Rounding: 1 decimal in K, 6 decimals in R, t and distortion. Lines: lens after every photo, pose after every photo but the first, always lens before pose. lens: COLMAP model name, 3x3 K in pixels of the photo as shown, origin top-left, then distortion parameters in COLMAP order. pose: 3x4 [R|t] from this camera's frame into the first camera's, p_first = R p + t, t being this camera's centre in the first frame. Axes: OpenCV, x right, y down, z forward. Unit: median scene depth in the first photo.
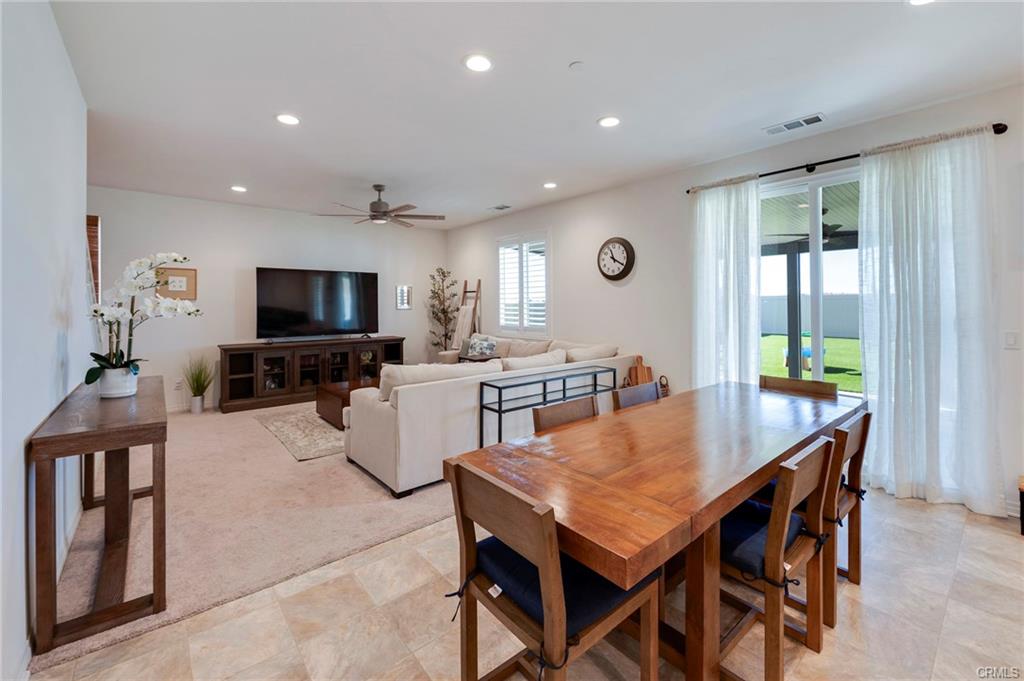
lens RADIAL K [[414.8, 0, 510.9], [0, 414.8, 305.6], [0, 0, 1]] dist [0.002441, -0.000287]
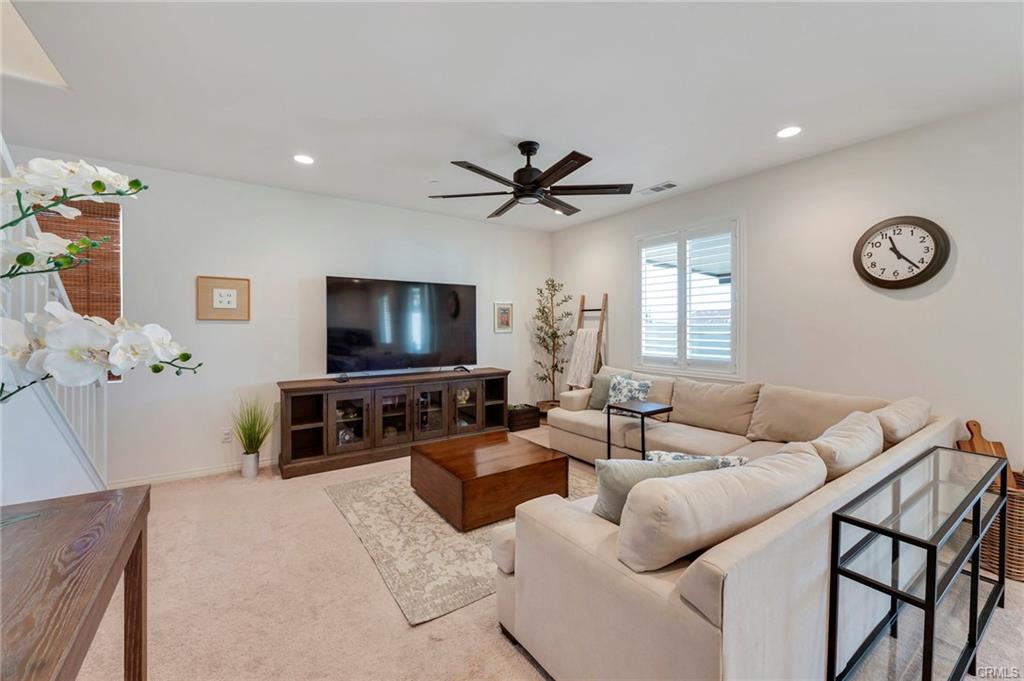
lens RADIAL K [[414.8, 0, 518.2], [0, 414.8, 329.3], [0, 0, 1]] dist [0.002441, -0.000287]
pose [[0.994716, 0.003017, -0.102623, -0.187895], [-0.002254, 0.999969, 0.007555, -0.004790], [0.102643, -0.007284, 0.994692, 0.286008]]
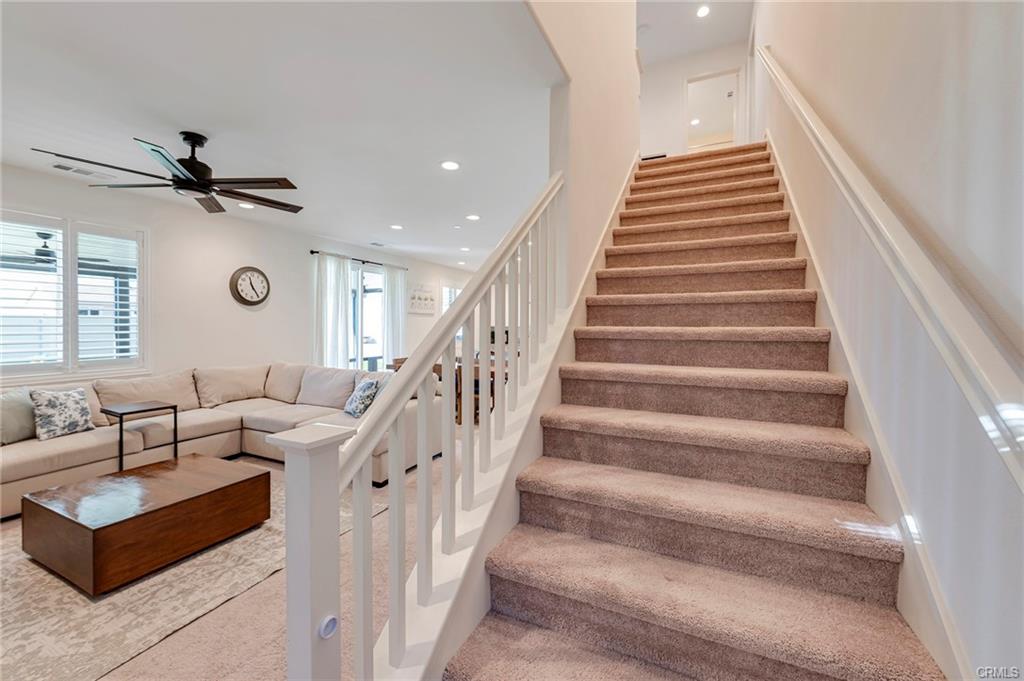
lens RADIAL K [[414.8, 0, 510.7], [0, 414.8, 333.0], [0, 0, 1]] dist [0.002441, -0.000287]
pose [[-0.413067, -0.015986, 0.910560, -0.855904], [-0.001286, 0.999855, 0.016970, -0.005672], [-0.910700, 0.005839, -0.413028, 0.676179]]
